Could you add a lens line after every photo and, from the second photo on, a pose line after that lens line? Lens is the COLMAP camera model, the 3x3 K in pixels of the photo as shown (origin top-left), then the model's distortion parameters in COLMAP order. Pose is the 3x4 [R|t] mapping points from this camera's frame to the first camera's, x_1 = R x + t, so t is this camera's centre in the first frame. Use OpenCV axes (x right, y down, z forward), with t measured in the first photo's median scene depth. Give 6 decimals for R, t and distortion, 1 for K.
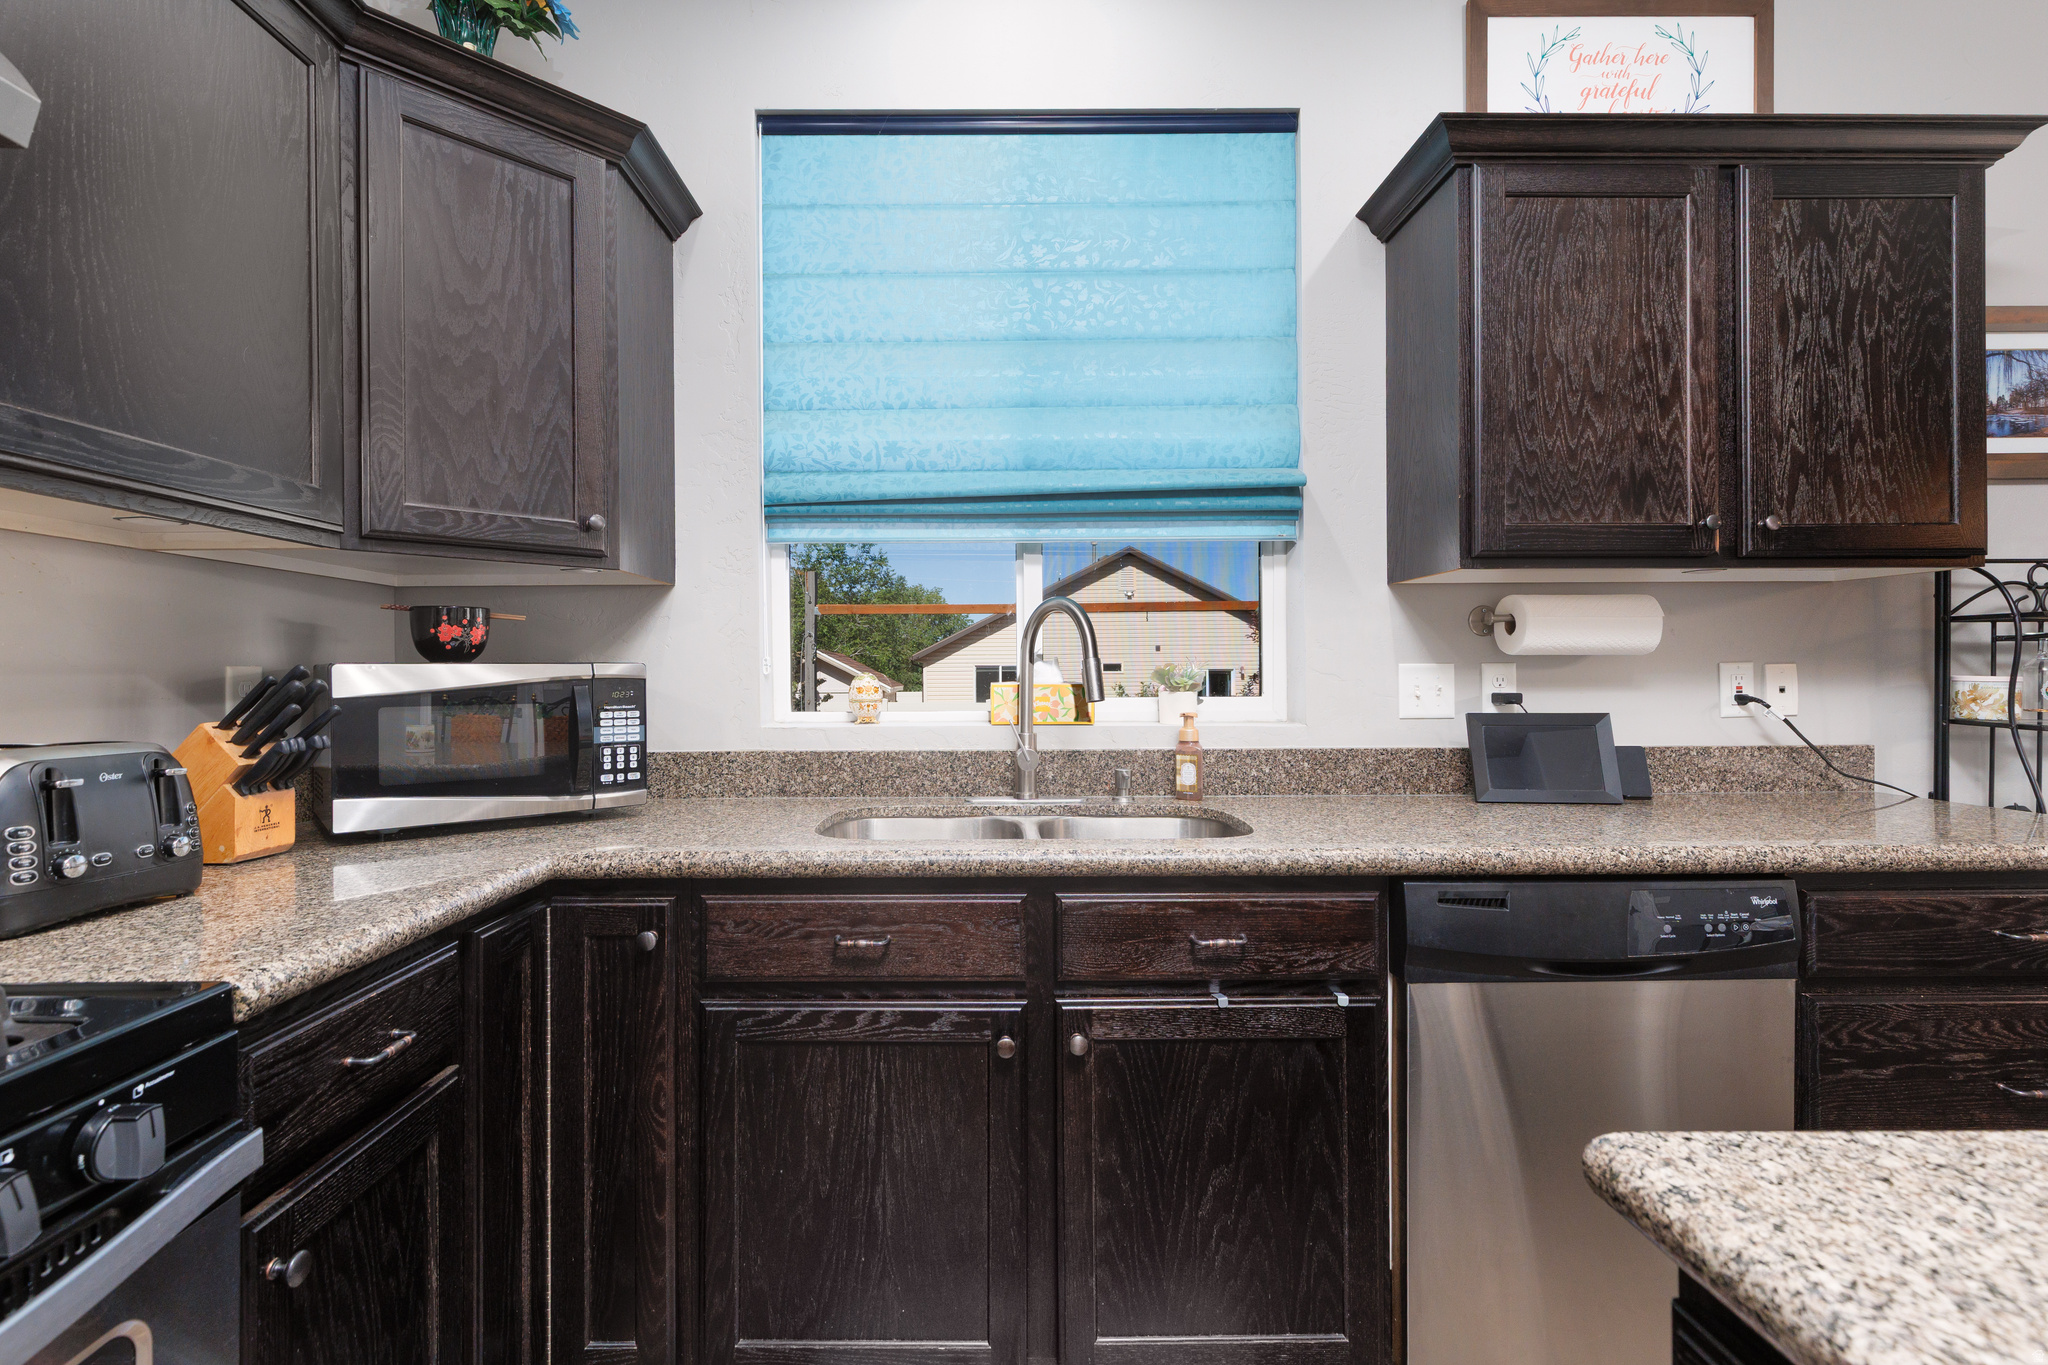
lens RADIAL K [[926.5, 0, 988.8], [0, 926.5, 674.4], [0, 0, 1]] dist [0.009302, -0.003423]
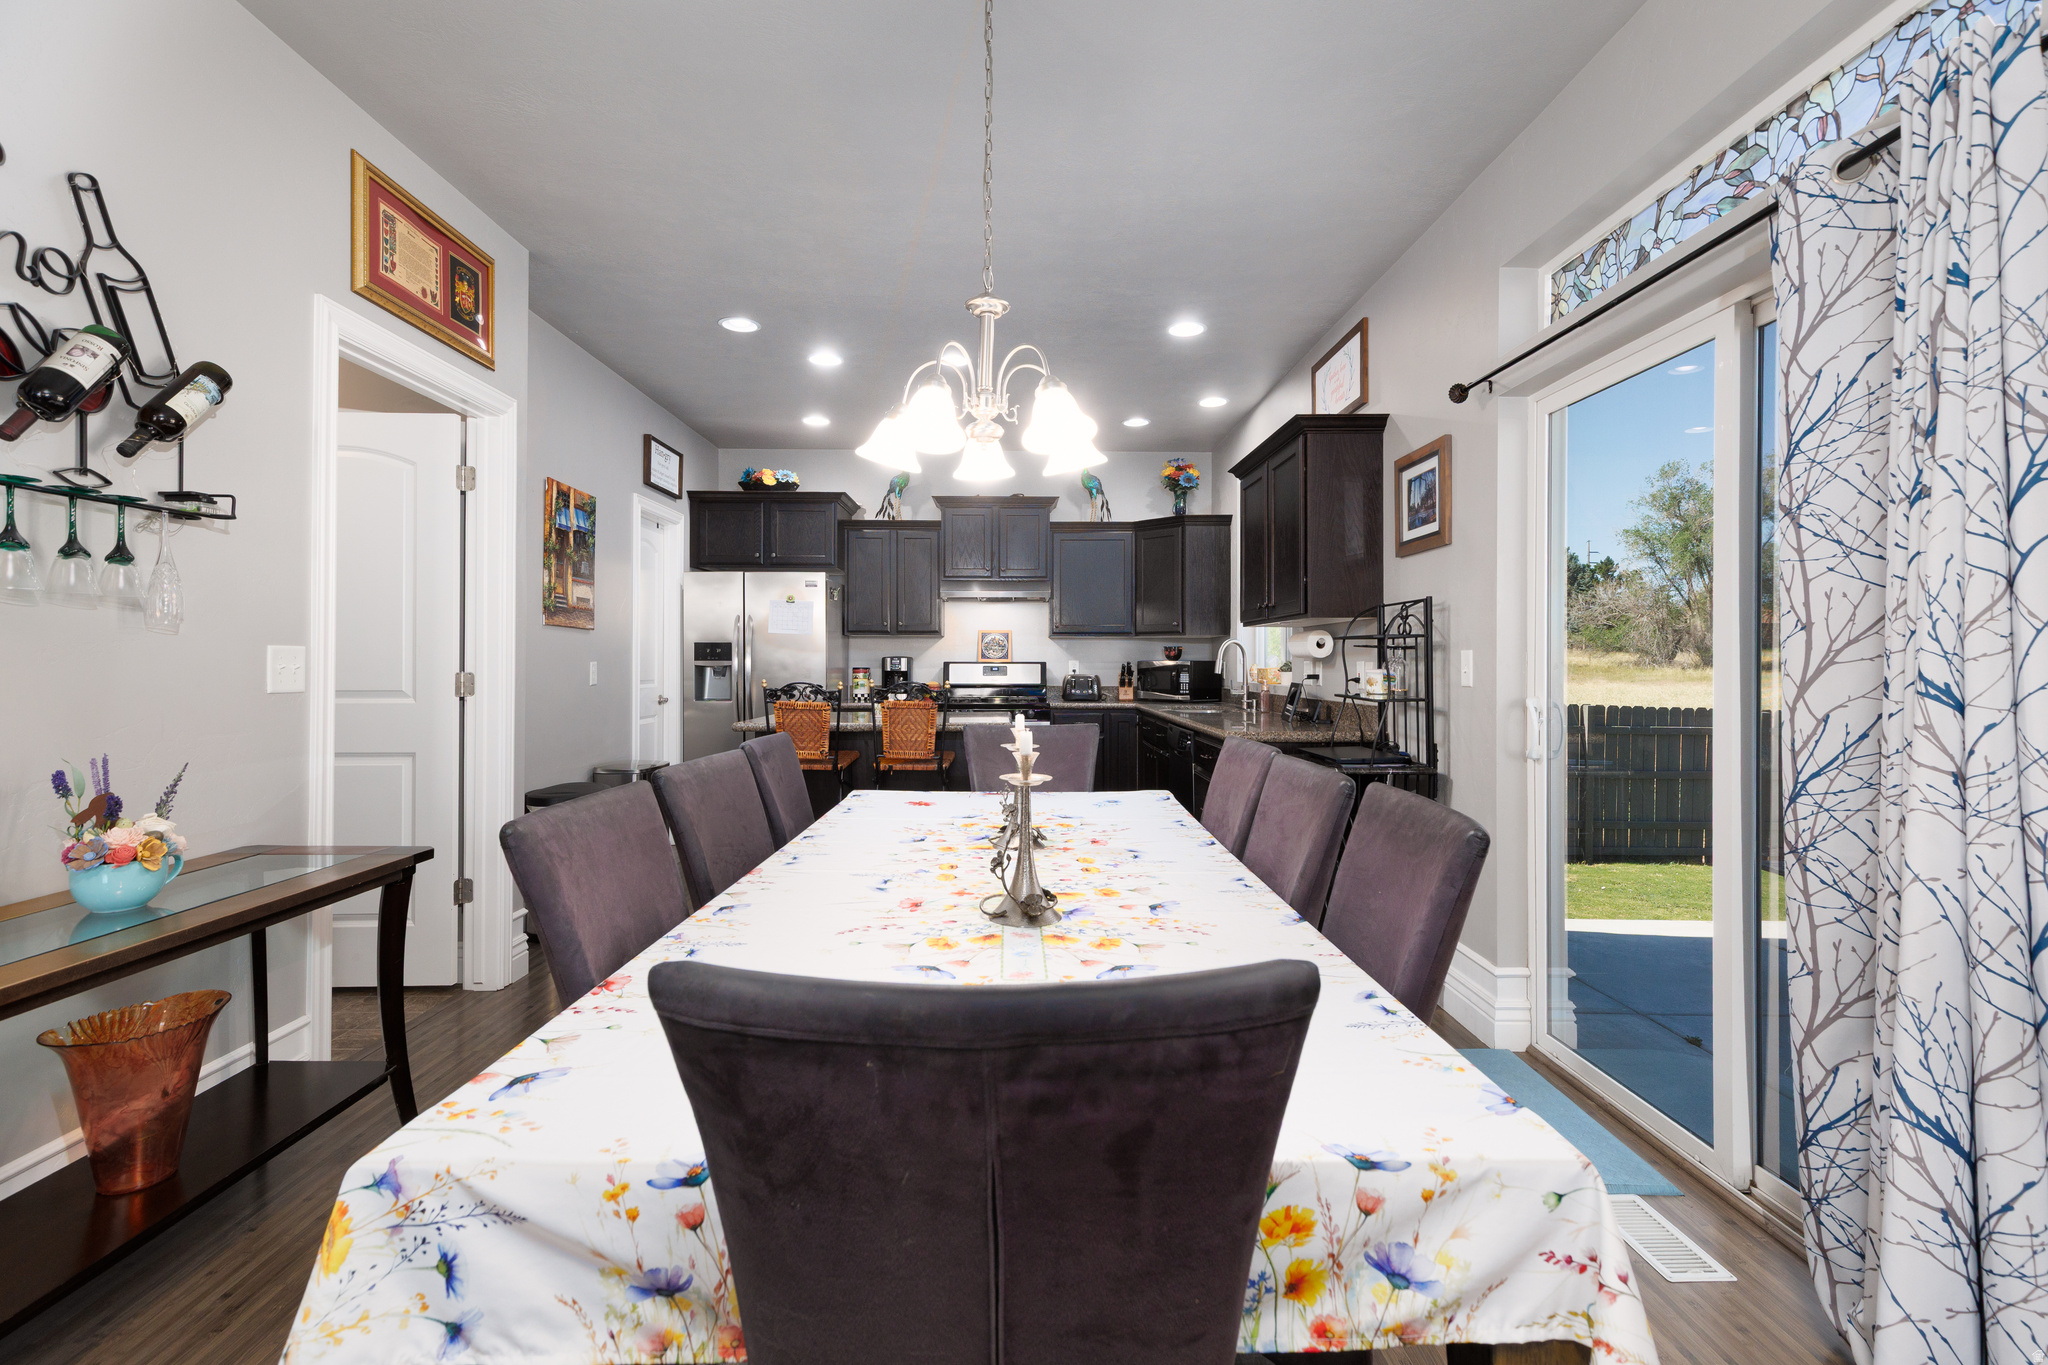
lens RADIAL K [[926.5, 0, 1022.0], [0, 926.5, 660.9], [0, 0, 1]] dist [0.009302, -0.003423]
pose [[-0.002255, 0.003310, -0.999992, 3.243604], [-0.002150, 0.999992, 0.003315, -0.021574], [0.999995, 0.002158, -0.002248, 0.361434]]
